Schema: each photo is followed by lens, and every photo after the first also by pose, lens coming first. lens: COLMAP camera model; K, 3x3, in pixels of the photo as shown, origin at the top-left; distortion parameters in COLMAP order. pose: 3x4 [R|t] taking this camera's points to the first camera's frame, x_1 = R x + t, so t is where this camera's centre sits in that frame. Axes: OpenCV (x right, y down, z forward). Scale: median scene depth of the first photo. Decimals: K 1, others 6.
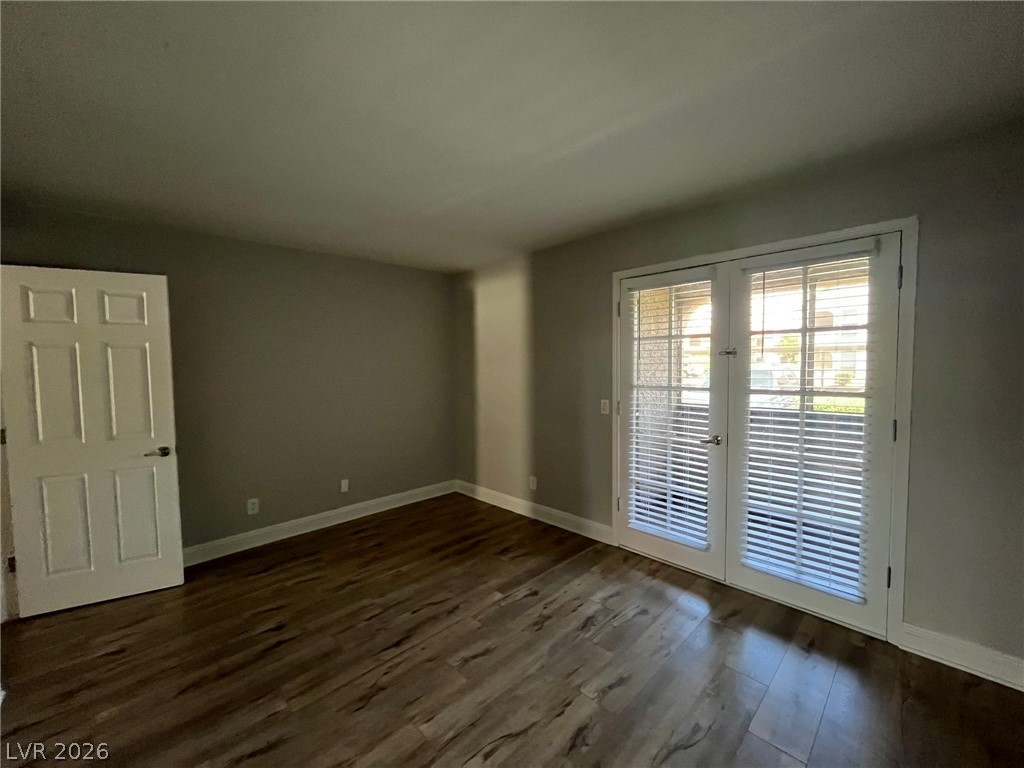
lens RADIAL K [[413.4, 0, 508.4], [0, 413.4, 382.6], [0, 0, 1]] dist [0.000025, -0.000237]
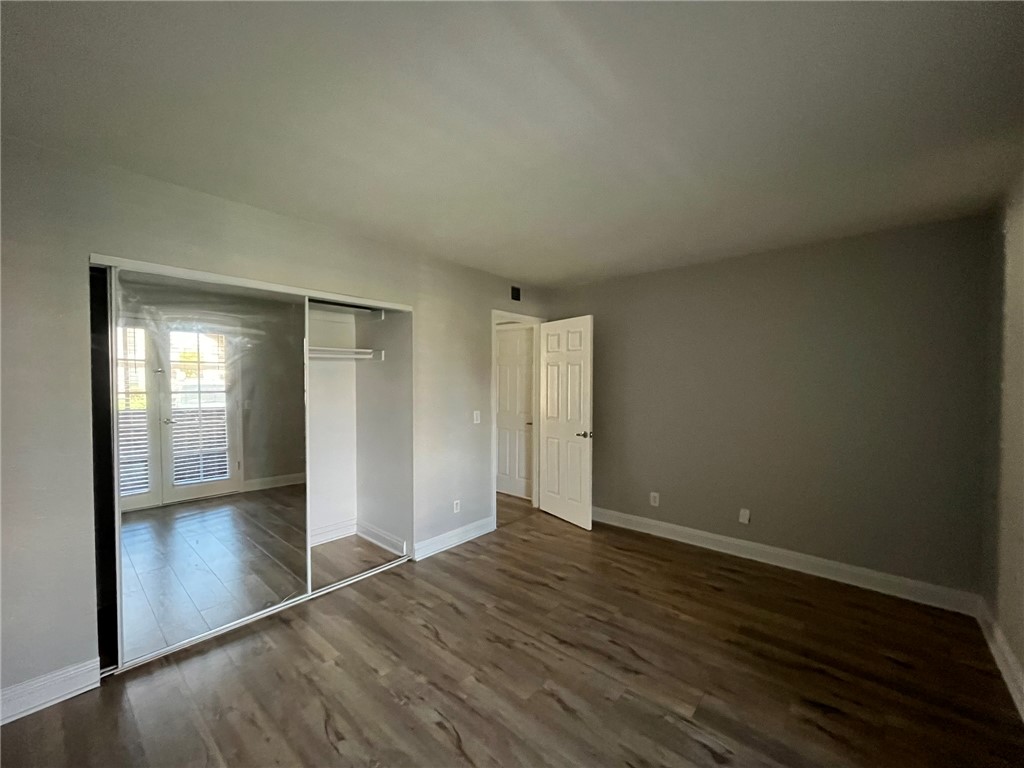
lens RADIAL K [[412.8, 0, 508.5], [0, 412.8, 383.9], [0, 0, 1]] dist [-0.001991, 0.000302]
pose [[0.083314, 0.026687, -0.996166, 0.661555], [-0.050752, 0.998458, 0.022503, -0.036511], [0.995230, 0.048682, 0.084540, 0.653301]]
